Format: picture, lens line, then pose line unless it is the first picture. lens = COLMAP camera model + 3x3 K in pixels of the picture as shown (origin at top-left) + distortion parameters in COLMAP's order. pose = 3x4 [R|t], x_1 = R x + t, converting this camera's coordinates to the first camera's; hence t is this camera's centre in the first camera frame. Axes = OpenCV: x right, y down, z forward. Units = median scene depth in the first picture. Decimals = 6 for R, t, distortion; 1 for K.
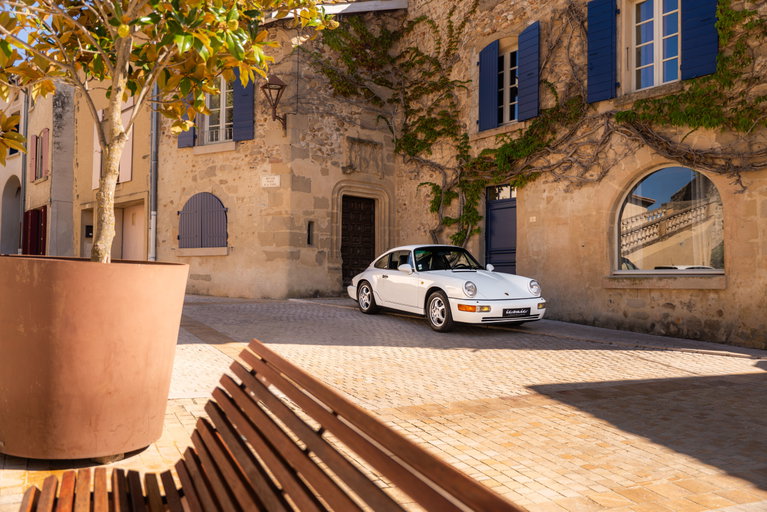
lens RADIAL K [[657.1, 0, 387.6], [0, 657.1, 256.6], [0, 0, 1]] dist [0.000887, 0.012880]
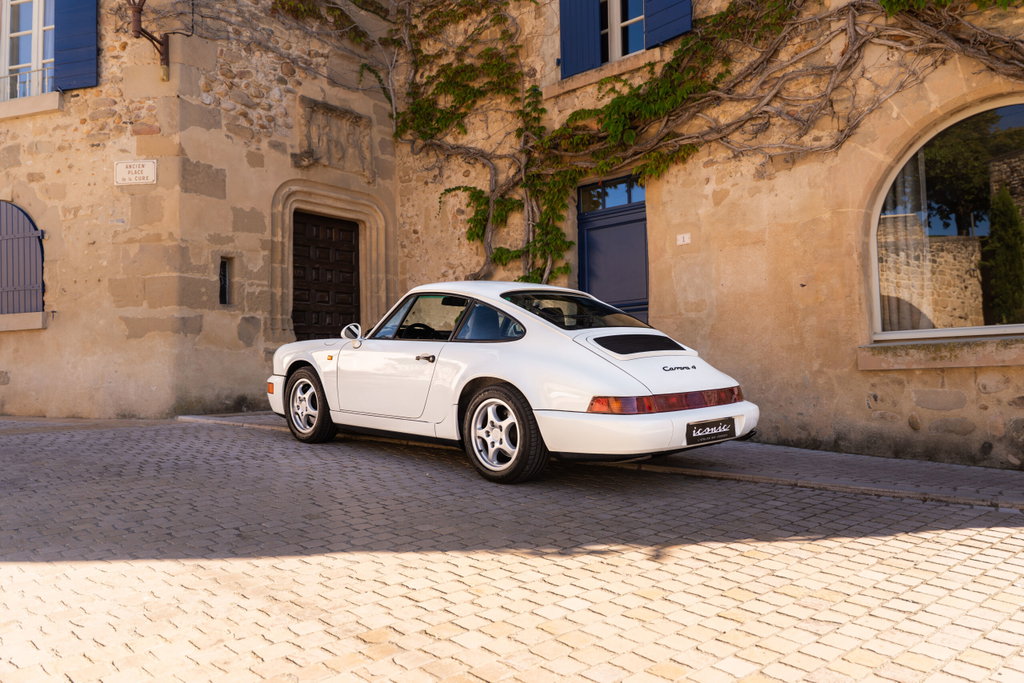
lens RADIAL K [[814.4, 0, 527.1], [0, 814.4, 331.1], [0, 0, 1]] dist [0.019517, -0.027095]
pose [[0.982251, -0.016563, 0.186836, -0.012228], [0.021877, 0.999412, -0.026415, 0.026208], [-0.186289, 0.030034, 0.982036, 0.407206]]
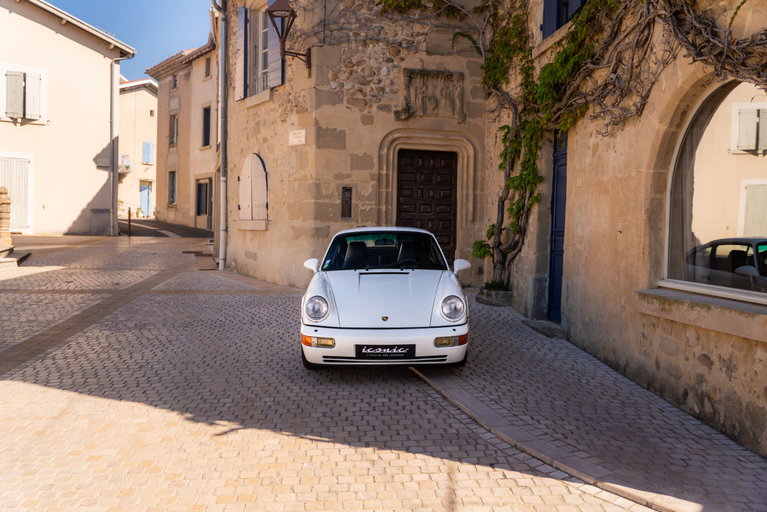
lens RADIAL K [[740.7, 0, 384.9], [0, 740.7, 254.2], [0, 0, 1]] dist [0.009032, 0.000000]
pose [[0.867012, 0.027009, -0.497556, 0.396138], [0.005609, 0.997938, 0.063944, -0.034910], [0.498257, -0.058231, 0.865072, 0.314031]]
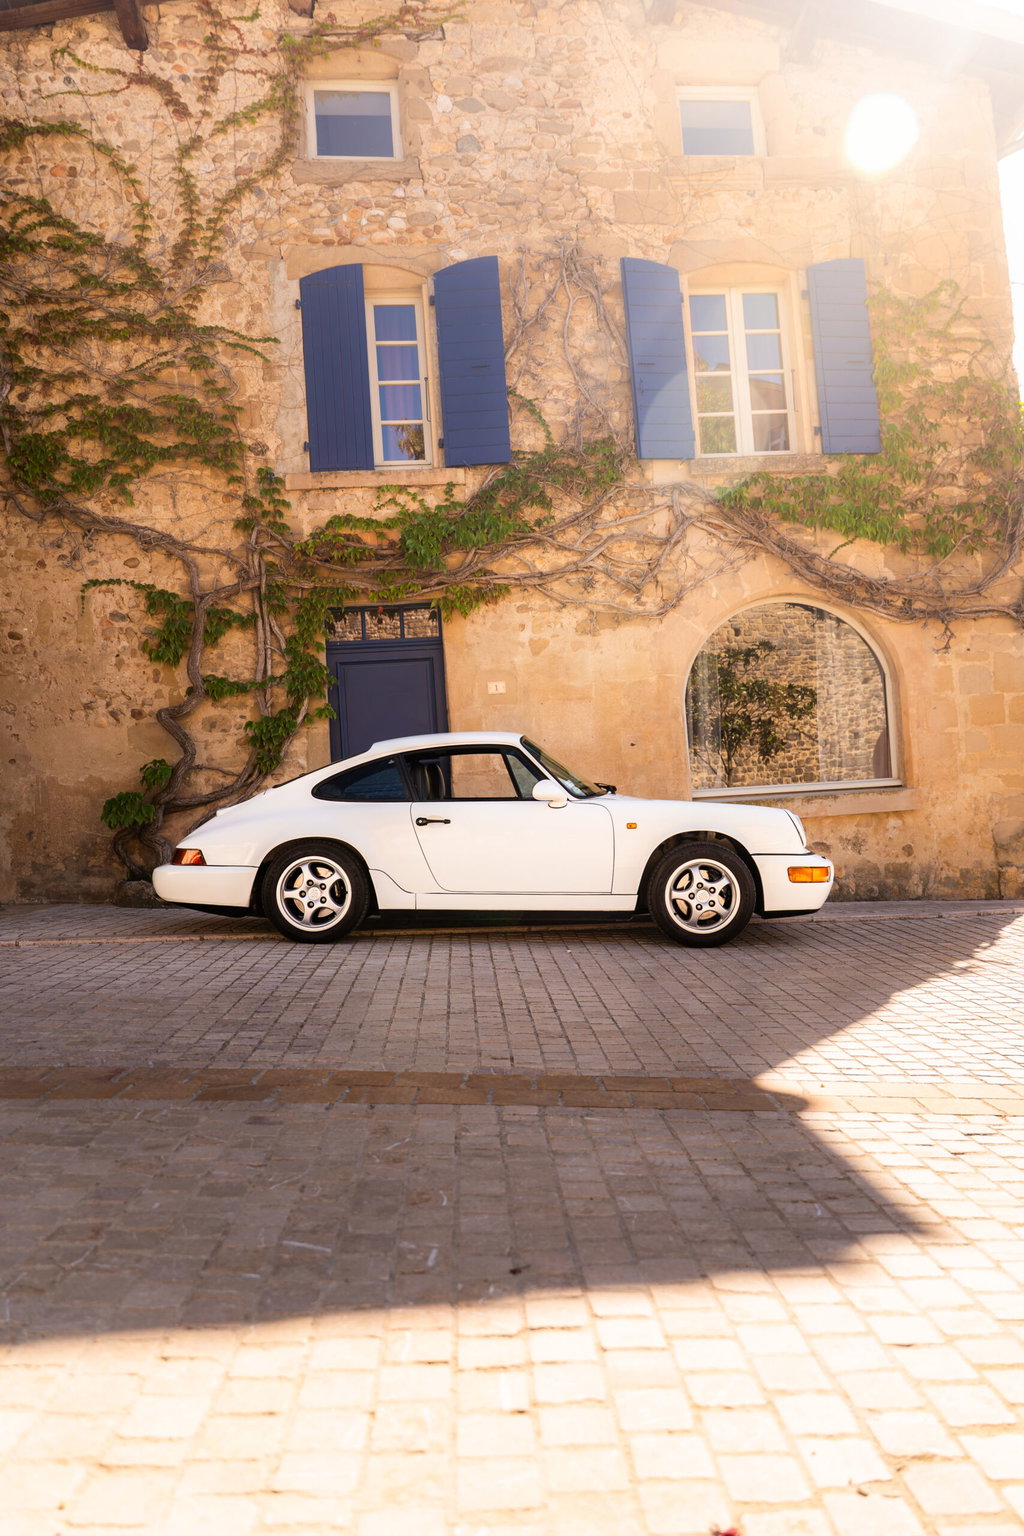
lens RADIAL K [[1137.4, 0, 501.4], [0, 1137.4, 767.3], [0, 0, 1]] dist [0.004237, -0.003148]
pose [[0.513977, -0.001072, 0.857804, -0.436441], [0.035507, 0.999169, -0.020026, 0.013202], [-0.857069, 0.040751, 0.513587, 0.584410]]
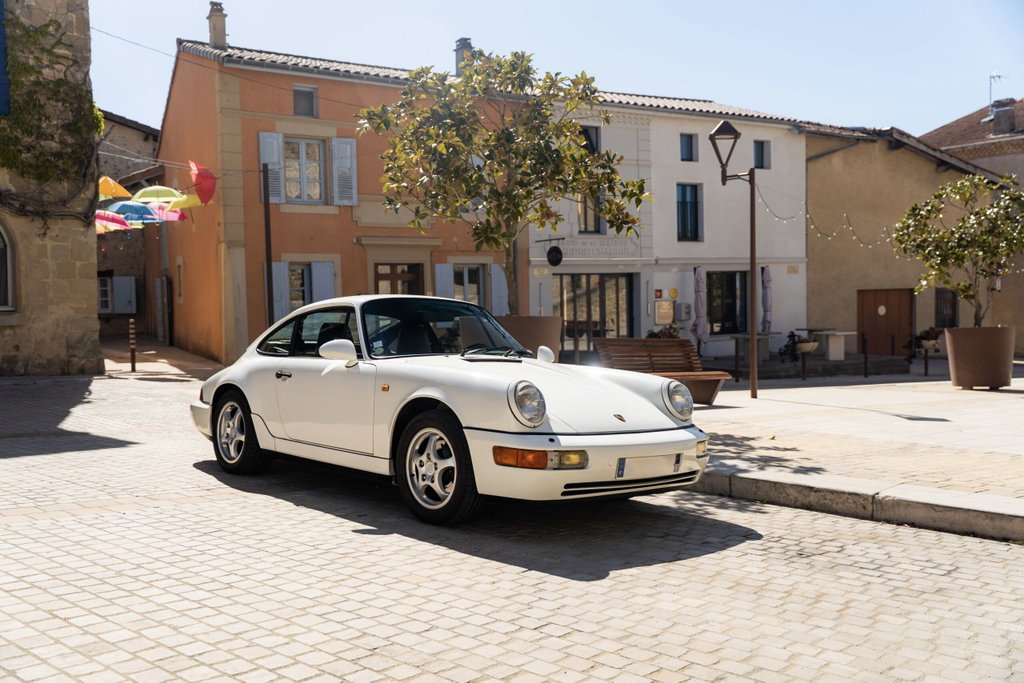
lens RADIAL K [[988.9, 0, 521.9], [0, 988.9, 339.9], [0, 0, 1]] dist [0.009032, 0.000000]
pose [[-0.287634, -0.058412, 0.955958, -0.935681], [-0.026047, 0.998246, 0.053158, -0.024442], [-0.957386, -0.009610, -0.288651, 0.511237]]
